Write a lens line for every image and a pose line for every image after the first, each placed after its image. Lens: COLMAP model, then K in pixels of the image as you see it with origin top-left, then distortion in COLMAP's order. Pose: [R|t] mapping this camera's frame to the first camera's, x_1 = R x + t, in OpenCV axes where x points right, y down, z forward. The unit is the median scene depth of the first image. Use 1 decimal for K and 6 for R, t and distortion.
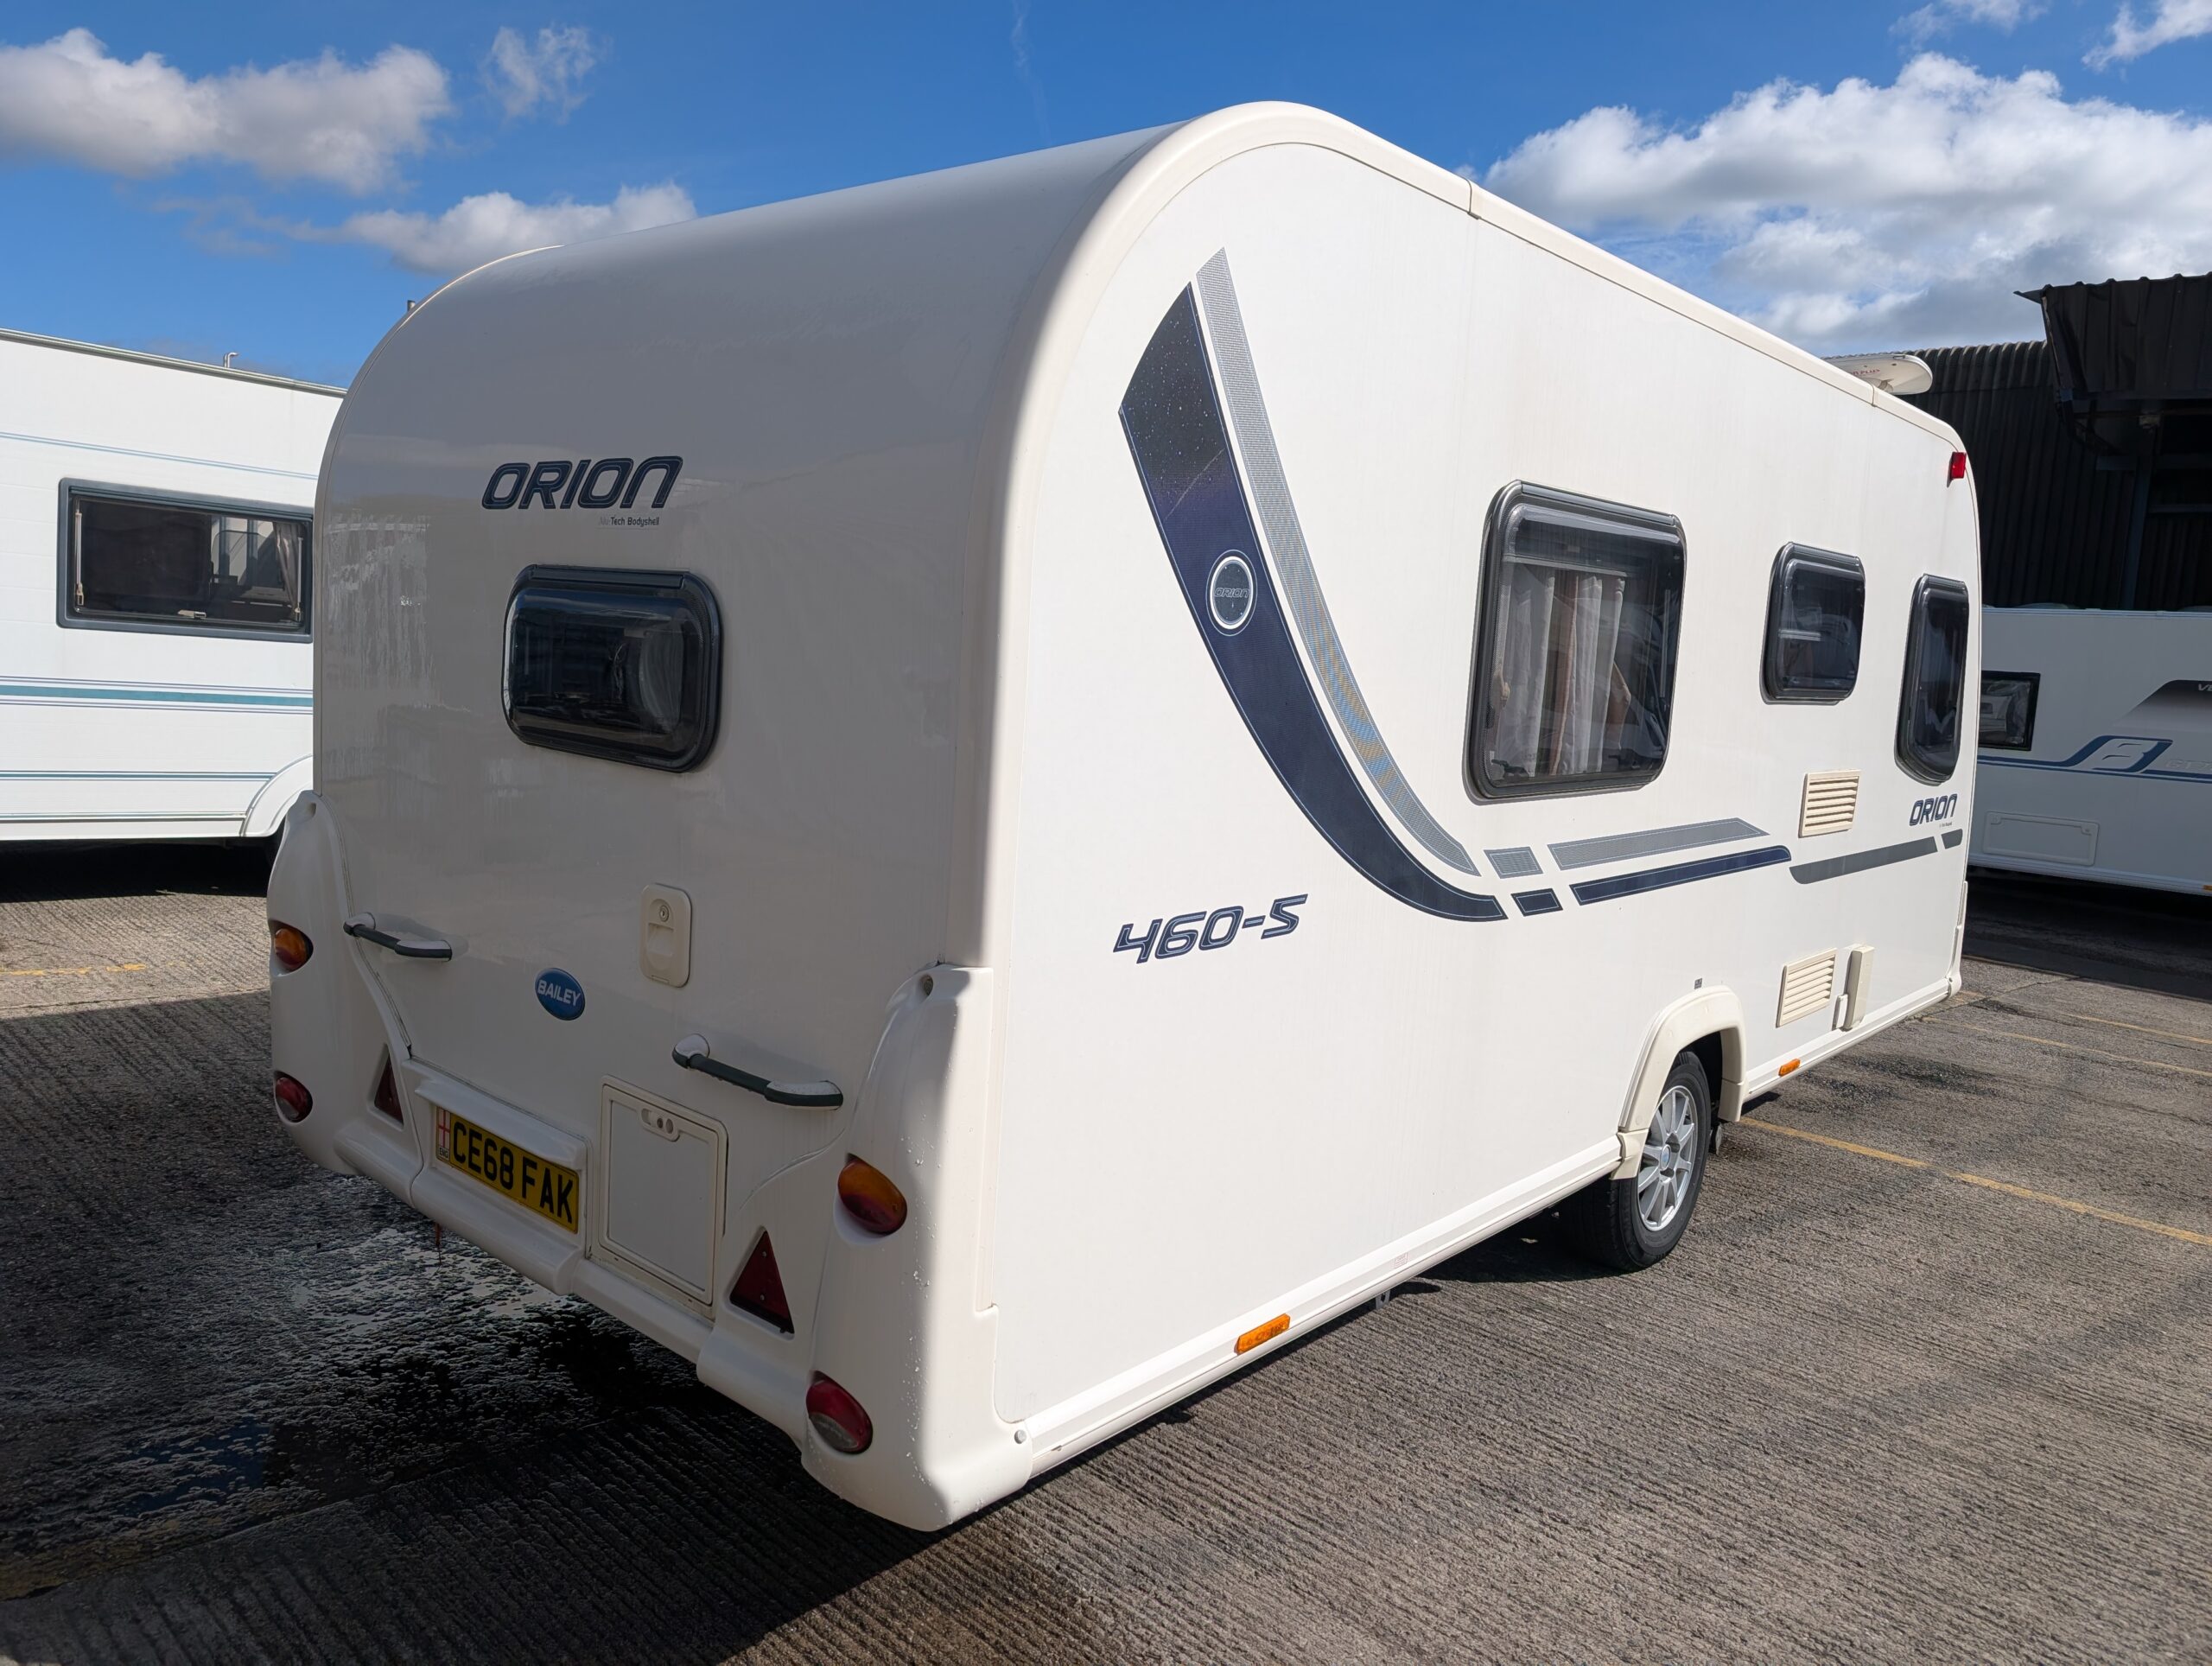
lens RADIAL K [[1538.0, 0, 1109.2], [0, 1538.0, 819.4], [0, 0, 1]] dist [0.064282, 0.000928]
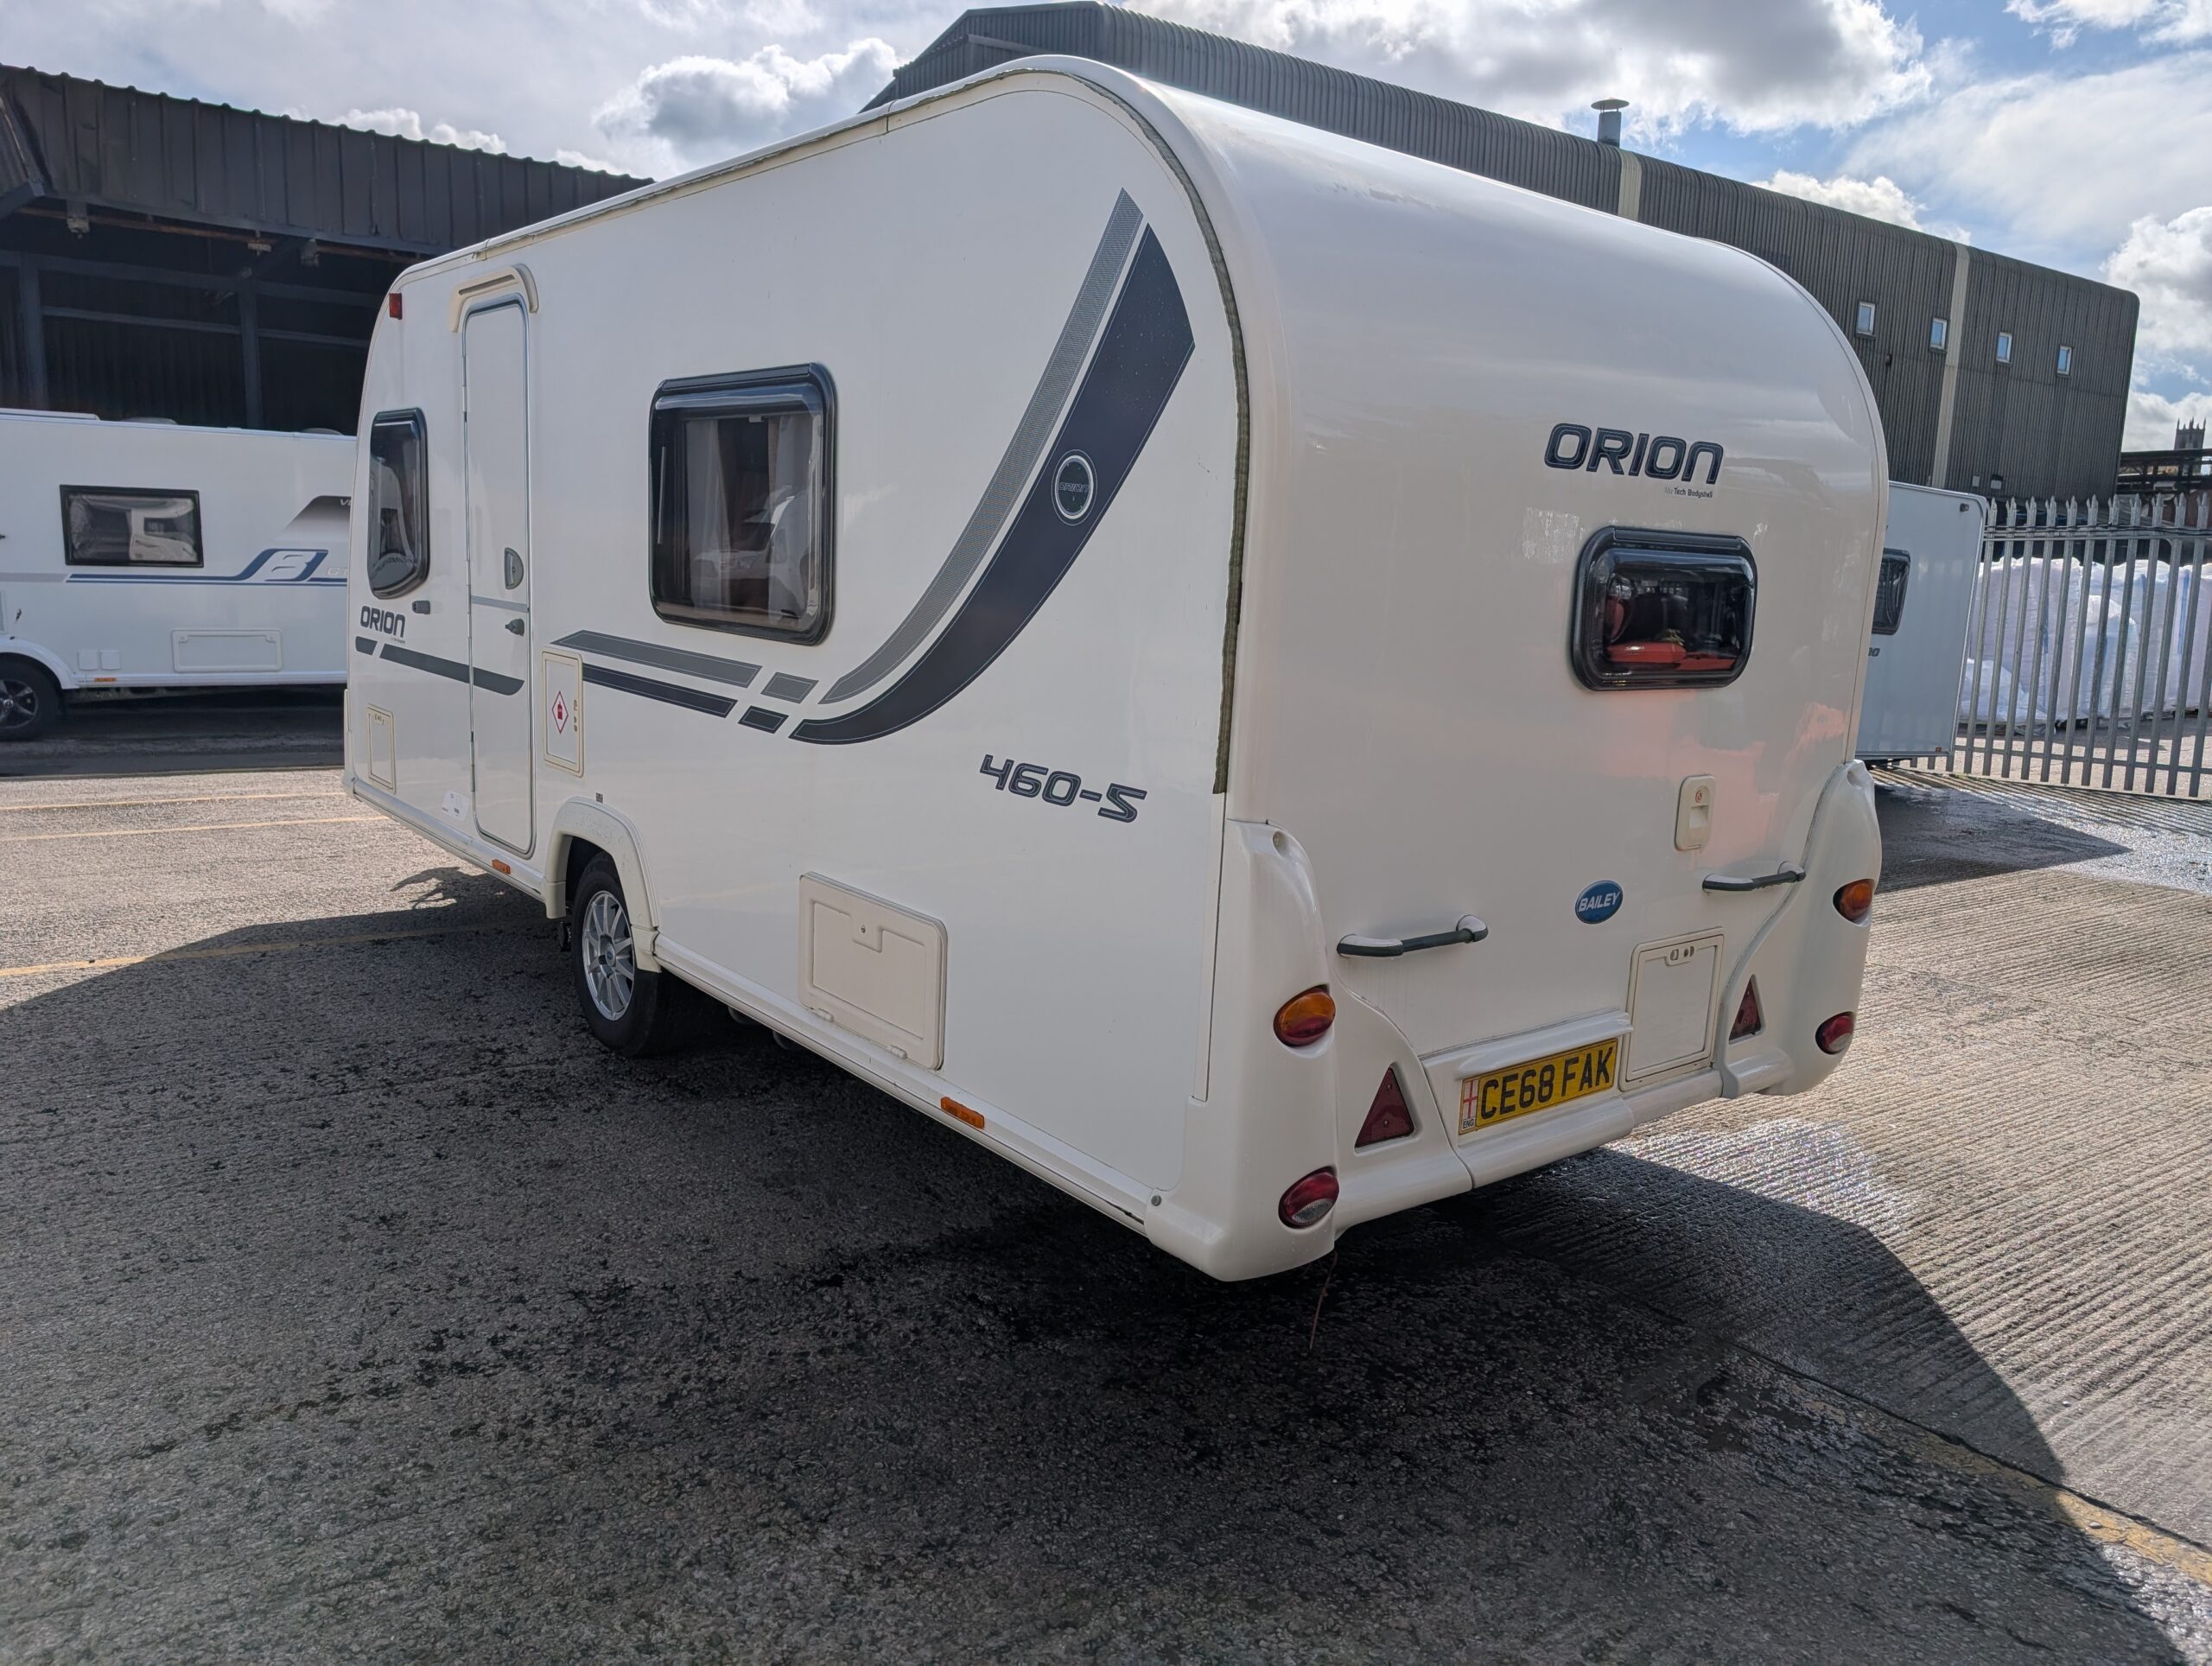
lens RADIAL K [[1637.9, 0, 1106.0], [0, 1637.9, 833.0], [0, 0, 1]] dist [-0.043142, 0.003748]
pose [[0.177128, -0.225284, 0.958057, -1.561135], [0.085382, 0.973297, 0.213082, -0.224763], [-0.980477, 0.044058, 0.191633, 1.125188]]
